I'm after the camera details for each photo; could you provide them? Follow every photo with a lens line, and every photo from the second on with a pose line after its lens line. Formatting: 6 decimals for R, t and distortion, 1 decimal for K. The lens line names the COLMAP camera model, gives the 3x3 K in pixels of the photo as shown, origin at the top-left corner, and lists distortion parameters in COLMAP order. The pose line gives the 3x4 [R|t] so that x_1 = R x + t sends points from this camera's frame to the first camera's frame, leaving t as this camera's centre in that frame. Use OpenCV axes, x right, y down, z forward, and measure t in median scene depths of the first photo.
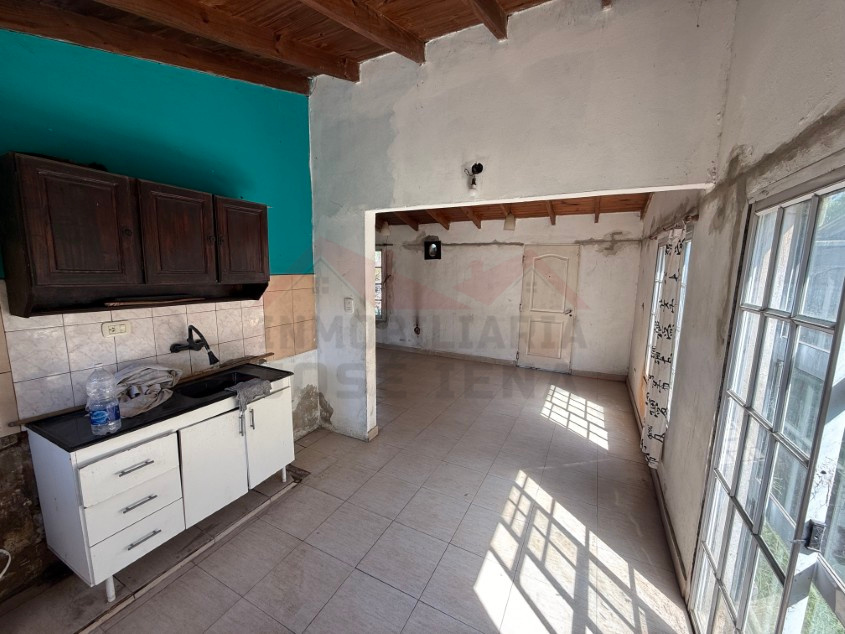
lens RADIAL K [[336.6, 0, 423.2], [0, 336.6, 316.0], [0, 0, 1]] dist [0.001656, 0.000111]
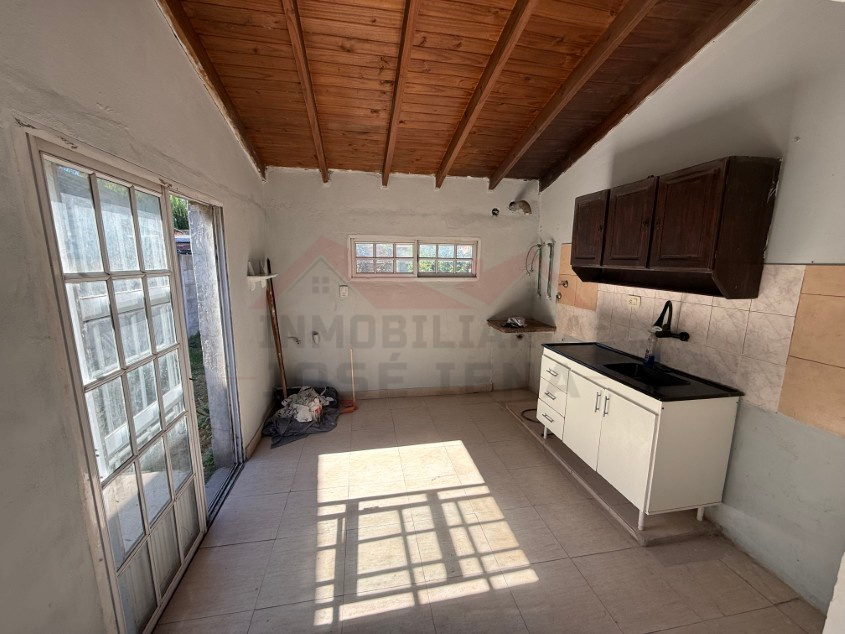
lens RADIAL K [[336.6, 0, 421.3], [0, 336.6, 316.0], [0, 0, 1]] dist [0.001656, 0.000111]
pose [[-0.794940, 0.080608, -0.601310, 0.215531], [-0.105241, 0.957786, 0.267524, -0.066991], [0.597491, 0.275948, -0.752899, 0.584966]]
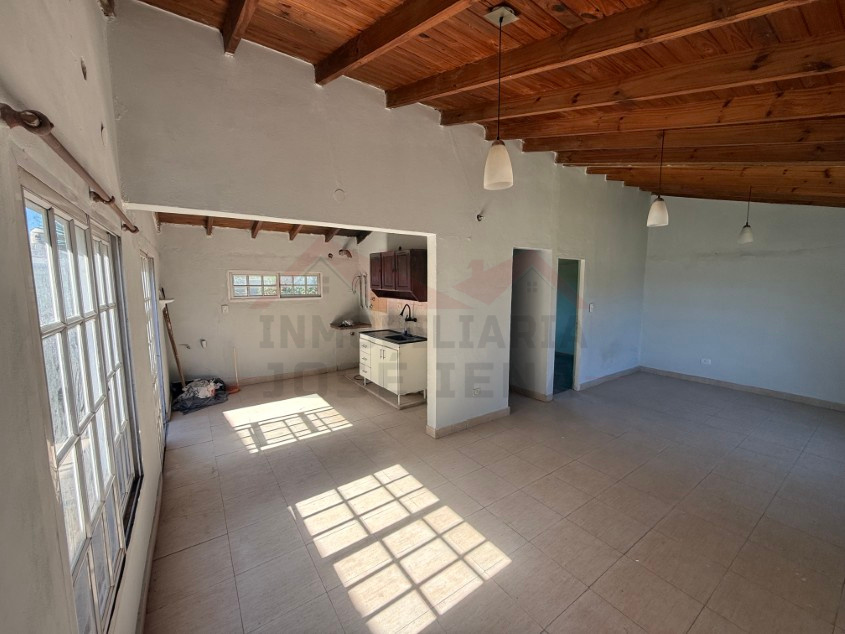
lens RADIAL K [[336.6, 0, 423.0], [0, 336.6, 318.0], [0, 0, 1]] dist [0.001656, 0.000111]
pose [[-0.468911, 0.085139, -0.879132, 0.533443], [-0.131725, 0.977471, 0.164922, -0.130684], [0.873367, 0.193138, -0.447132, 0.922093]]
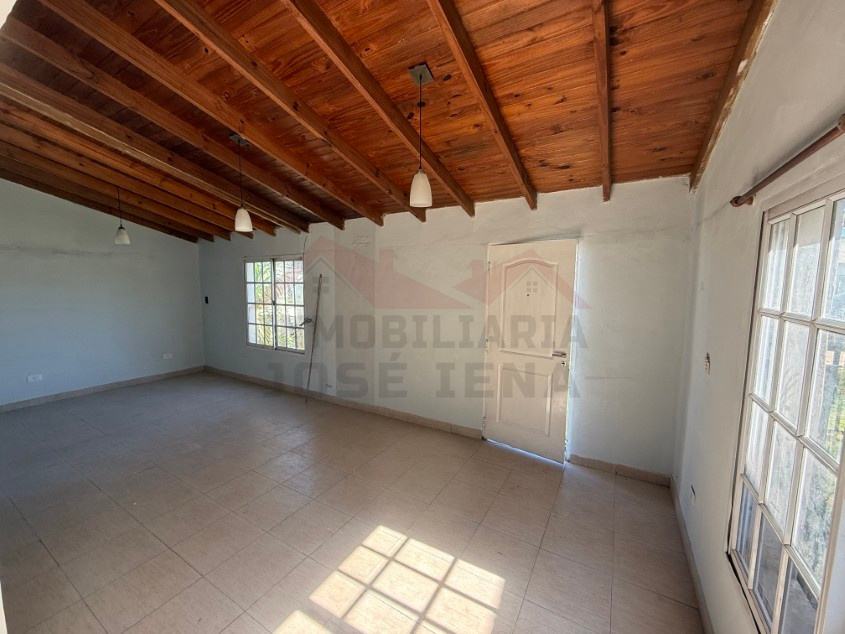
lens RADIAL K [[336.6, 0, 421.5], [0, 336.6, 317.7], [0, 0, 1]] dist [0.001656, 0.000111]
pose [[0.997684, -0.003516, -0.067923, 0.239131], [0.000873, 0.999243, -0.038894, -0.058427], [0.068009, 0.038744, 0.996932, 0.420151]]
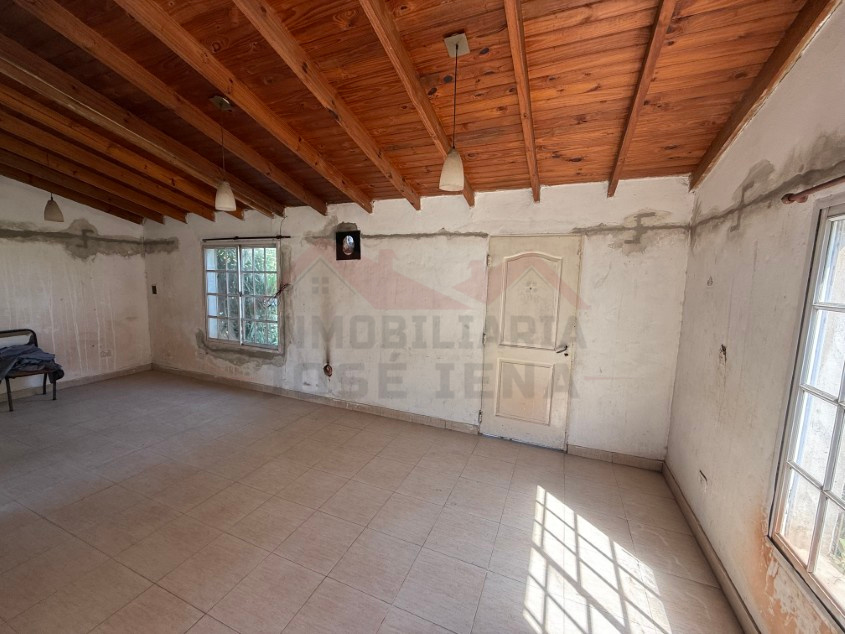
lens RADIAL K [[336.6, 0, 421.1], [0, 336.6, 317.5], [0, 0, 1]] dist [0.001656, 0.000111]
pose [[0.997301, -0.000915, 0.073417, 0.147495], [0.002374, 0.999801, -0.019788, -0.059027], [-0.073384, 0.019909, 0.997105, 0.451132]]
